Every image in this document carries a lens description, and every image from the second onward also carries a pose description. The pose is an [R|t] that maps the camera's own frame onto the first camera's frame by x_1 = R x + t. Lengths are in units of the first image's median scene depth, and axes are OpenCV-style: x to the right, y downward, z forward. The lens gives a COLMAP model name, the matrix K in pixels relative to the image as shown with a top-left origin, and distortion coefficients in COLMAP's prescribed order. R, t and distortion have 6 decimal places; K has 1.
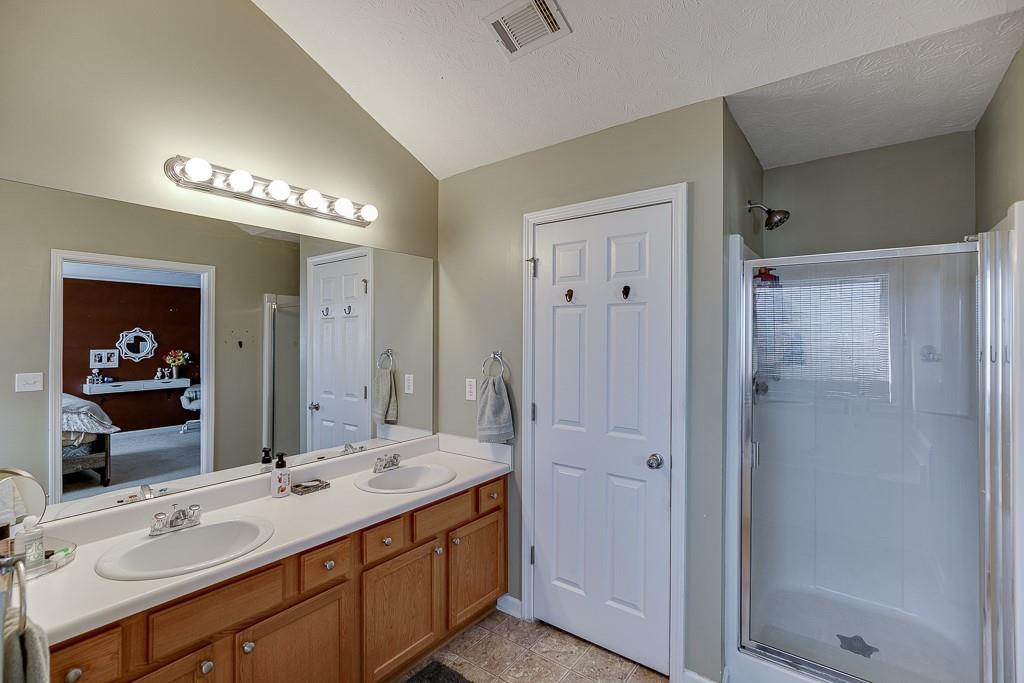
lens RADIAL K [[462.5, 0, 518.7], [0, 462.5, 335.7], [0, 0, 1]] dist [-0.019096, 0.008657]
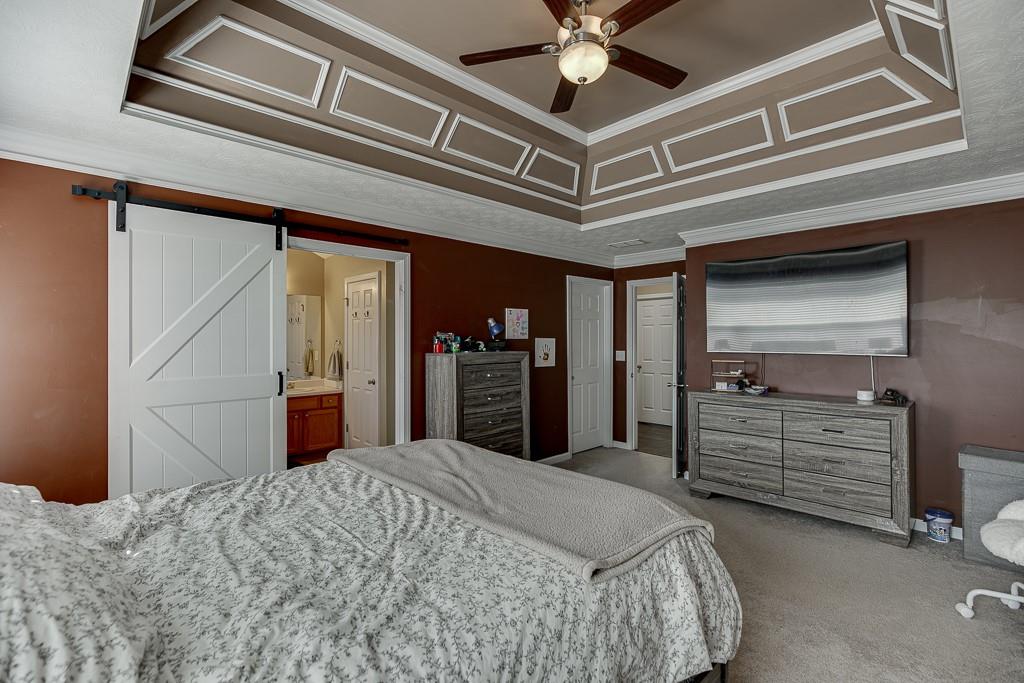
lens RADIAL K [[462.5, 0, 518.7], [0, 462.5, 335.7], [0, 0, 1]] dist [-0.019096, 0.008657]
pose [[0.986309, -0.004056, -0.164857, 1.243672], [0.004562, 0.999986, 0.002692, 0.017060], [0.164844, -0.003408, 0.986314, -1.109149]]
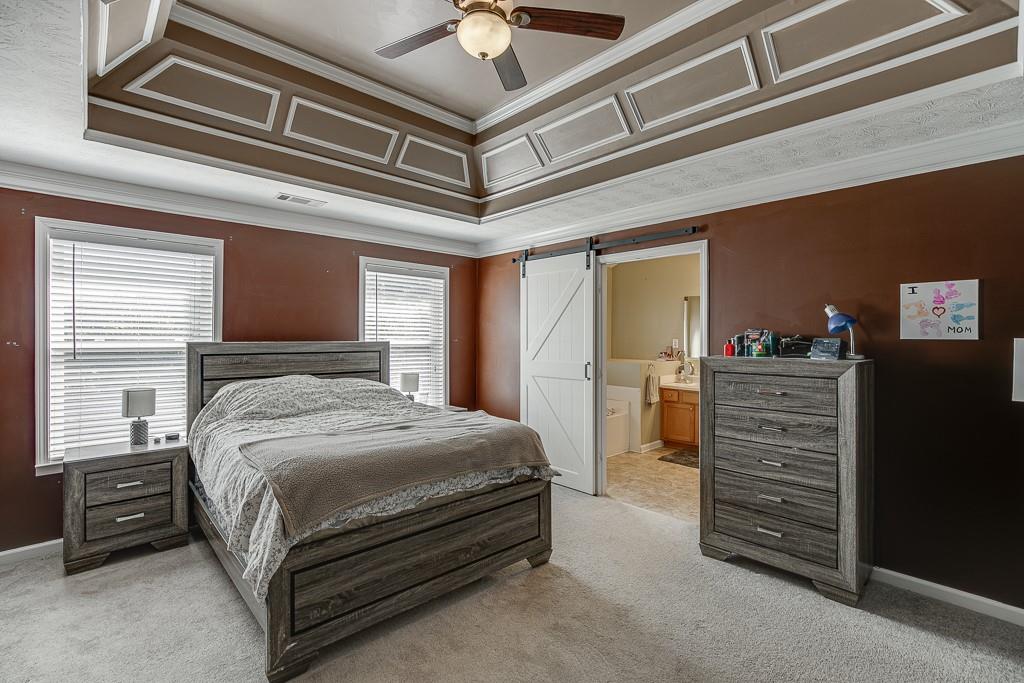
lens RADIAL K [[464.1, 0, 511.1], [0, 464.1, 336.4], [0, 0, 1]] dist [0.018163, 0.000054]
pose [[-0.188797, 0.000410, -0.982016, 2.106525], [0.004353, 0.999990, -0.000420, 0.024906], [0.982007, -0.004354, -0.188797, 0.098041]]
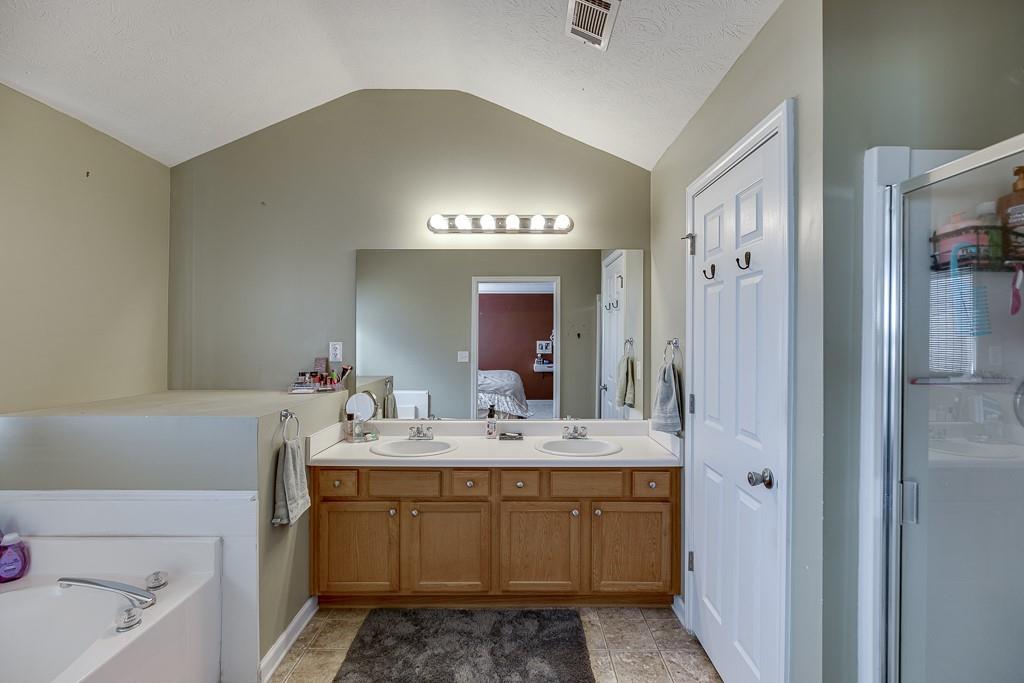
lens RADIAL K [[462.5, 0, 518.7], [0, 462.5, 335.7], [0, 0, 1]] dist [-0.019096, 0.008657]
pose [[0.597786, -0.000331, -0.801656, 0.554047], [0.003880, 0.999989, 0.002480, 0.027268], [0.801646, -0.004593, 0.597781, 0.186615]]
